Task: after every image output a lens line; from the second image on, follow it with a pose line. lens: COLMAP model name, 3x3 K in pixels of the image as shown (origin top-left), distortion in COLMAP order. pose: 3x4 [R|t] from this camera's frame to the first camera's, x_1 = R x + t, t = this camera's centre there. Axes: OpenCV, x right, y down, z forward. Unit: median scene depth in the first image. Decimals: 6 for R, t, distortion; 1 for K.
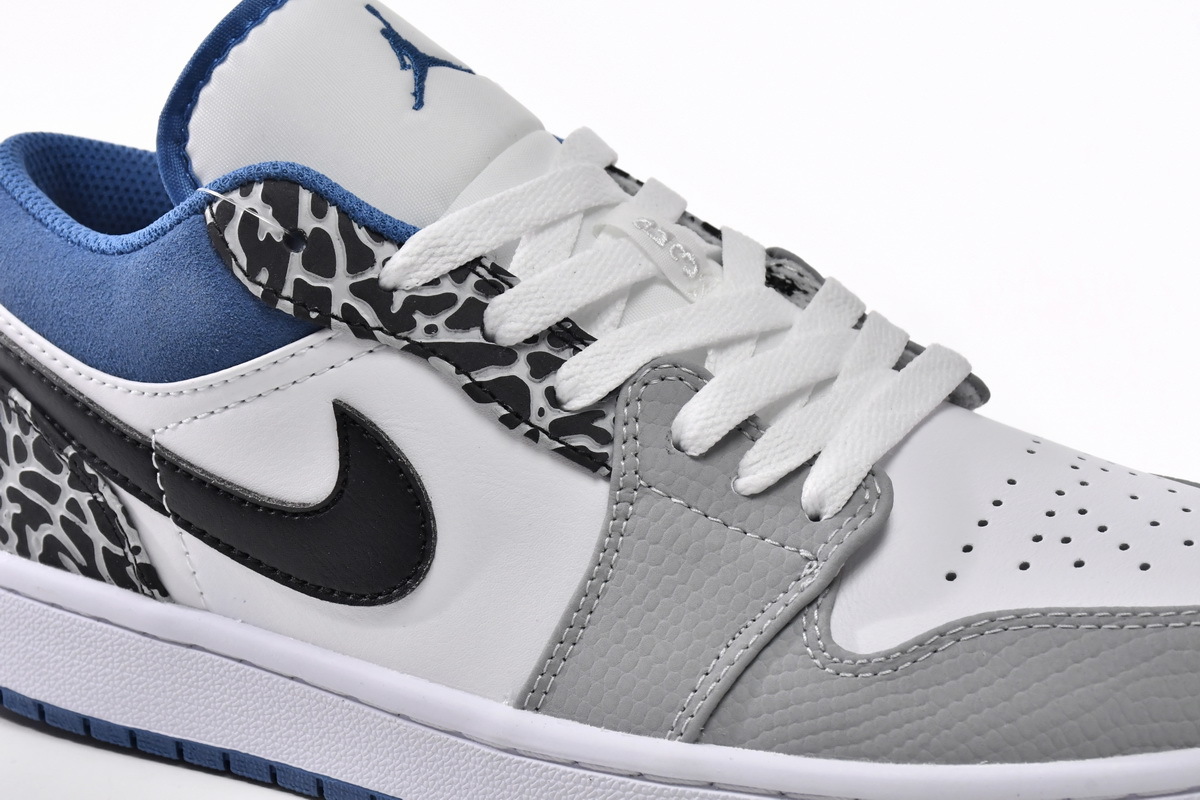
lens RADIAL K [[2689.8, 0, 600.0], [0, 2689.8, 400.0], [0, 0, 1]] dist [-0.008386, -0.110954]
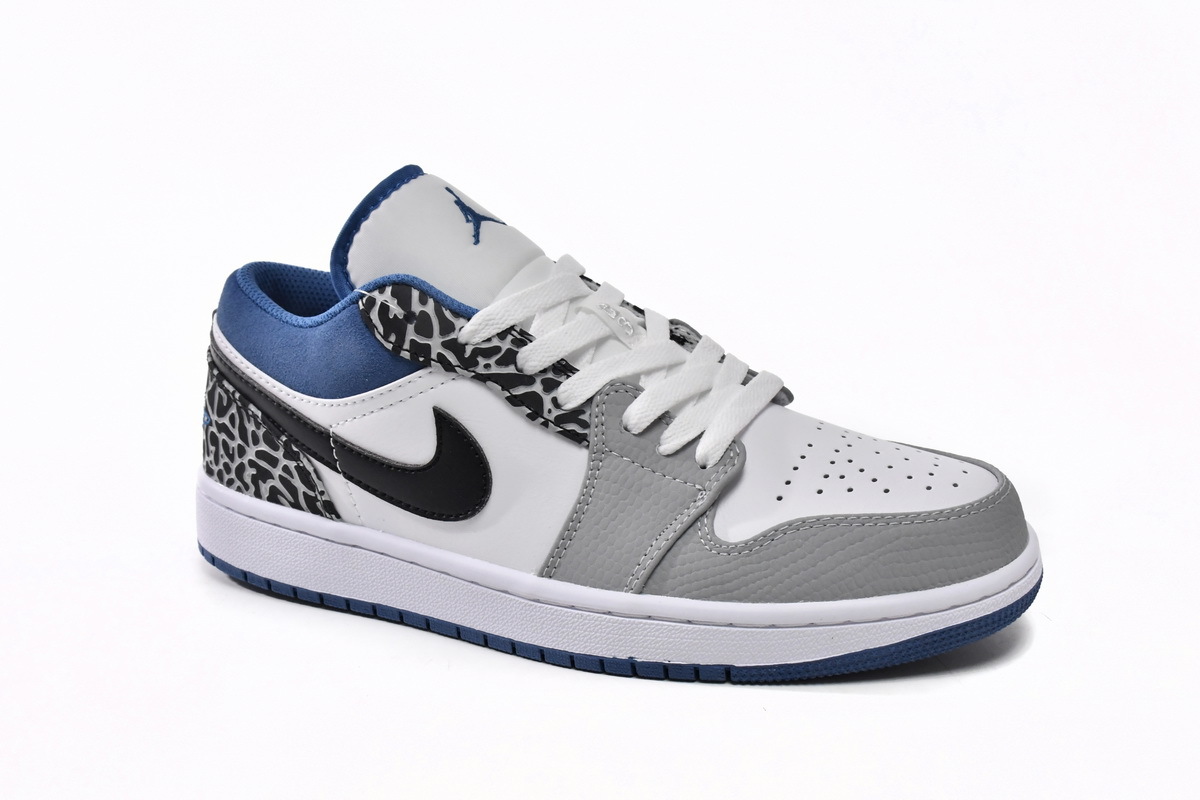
lens RADIAL K [[1403.4, 0, 600.0], [0, 1403.4, 400.0], [0, 0, 1]] dist [0.027827, 0.008432]
pose [[0.999160, -0.017295, 0.037152, -0.022800], [0.017625, 0.999808, -0.008578, 0.005674], [-0.036996, 0.009225, 0.999273, 0.062257]]
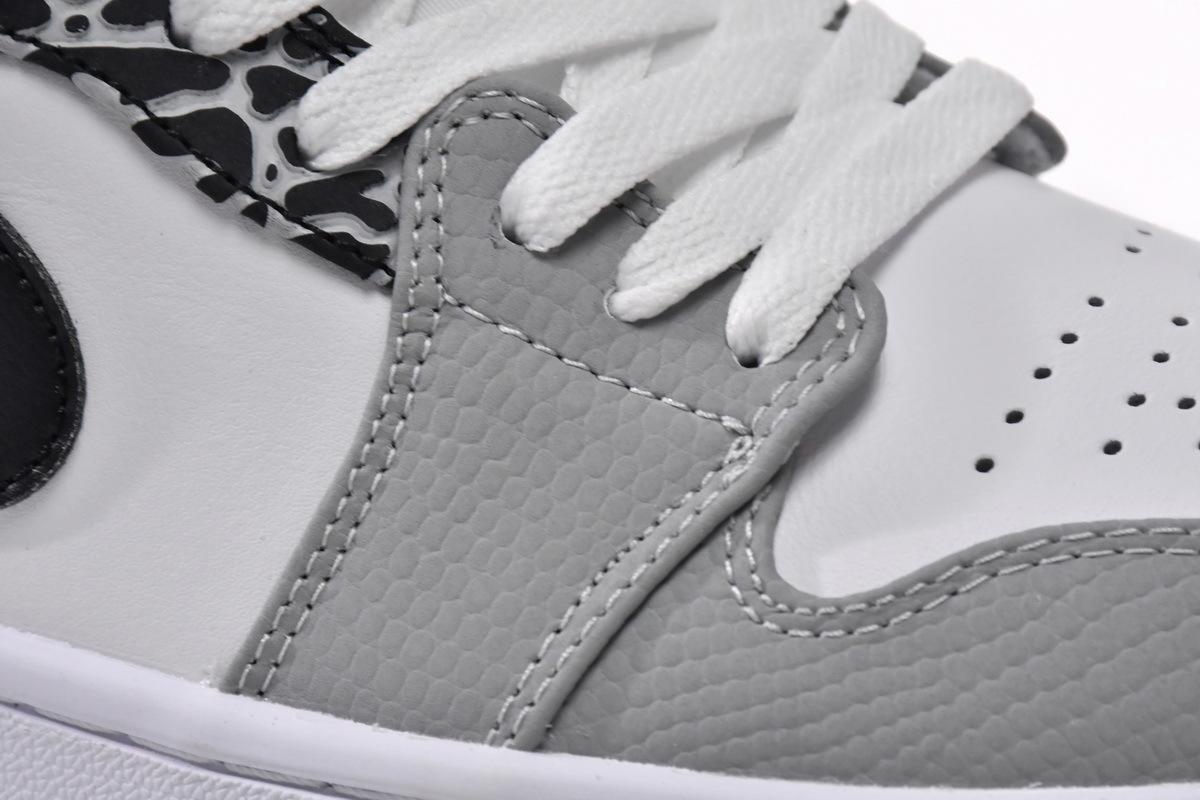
lens RADIAL K [[5424.4, 0, 600.5], [0, 5424.4, 382.7], [0, 0, 1]] dist [0.090820, 3.079050]
pose [[0.999199, 0.006713, 0.039449, 0.002655], [-0.008323, 0.999132, 0.040809, 0.001451], [-0.039140, -0.041105, 0.998388, -0.148708]]
